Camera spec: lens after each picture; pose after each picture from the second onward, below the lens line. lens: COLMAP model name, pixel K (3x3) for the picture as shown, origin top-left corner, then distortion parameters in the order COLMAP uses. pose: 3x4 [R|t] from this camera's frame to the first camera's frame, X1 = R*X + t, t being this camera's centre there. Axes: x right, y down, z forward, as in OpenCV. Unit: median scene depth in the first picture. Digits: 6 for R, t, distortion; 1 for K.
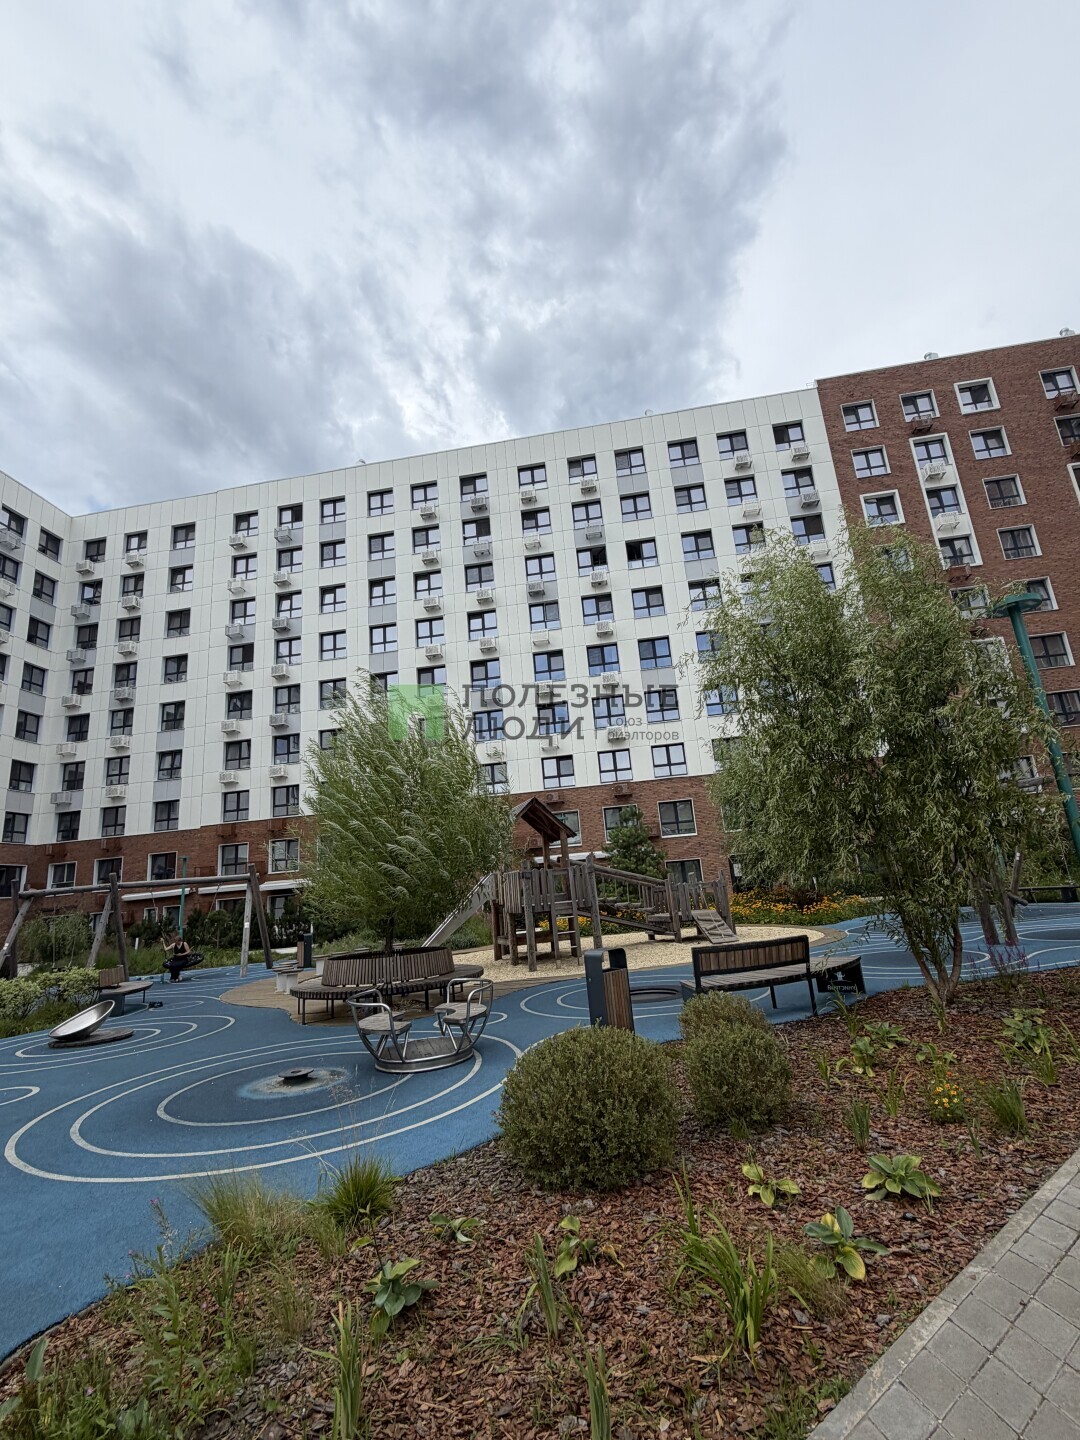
lens RADIAL K [[667.0, 0, 543.3], [0, 667.0, 721.4], [0, 0, 1]] dist [0.011397, 0.000121]
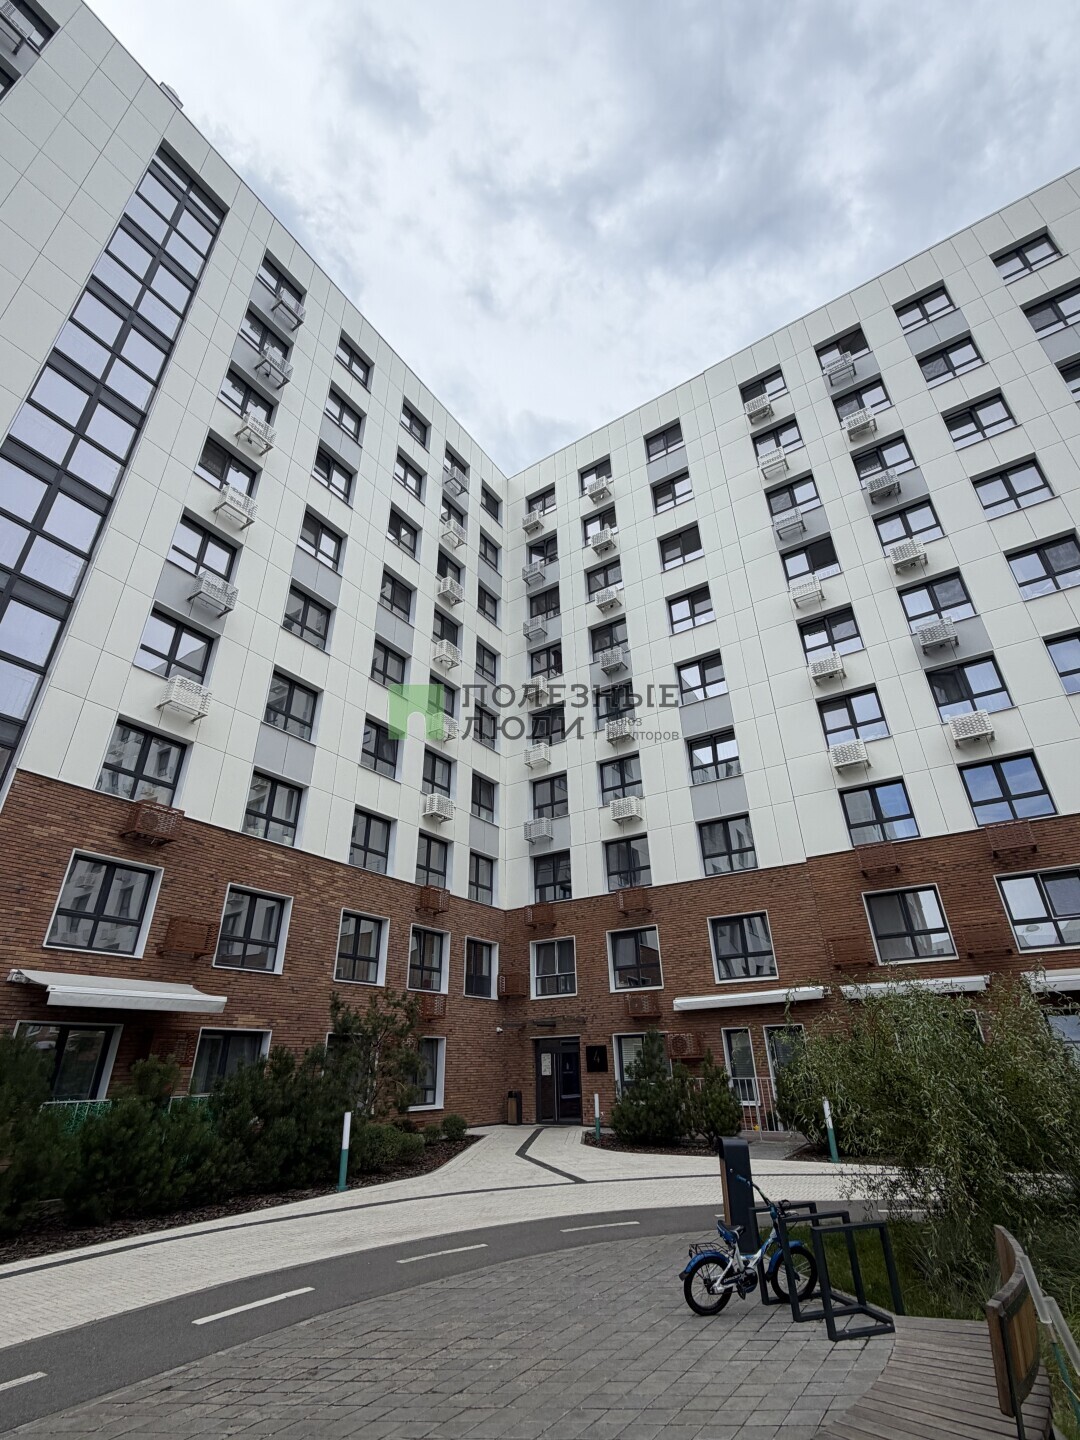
lens RADIAL K [[667.0, 0, 542.1], [0, 667.0, 721.6], [0, 0, 1]] dist [0.011397, 0.000121]
pose [[0.915562, -0.132492, -0.379725, -0.463828], [0.049567, 0.974153, -0.220385, 0.149707], [0.399110, 0.182954, 0.898465, 0.430506]]
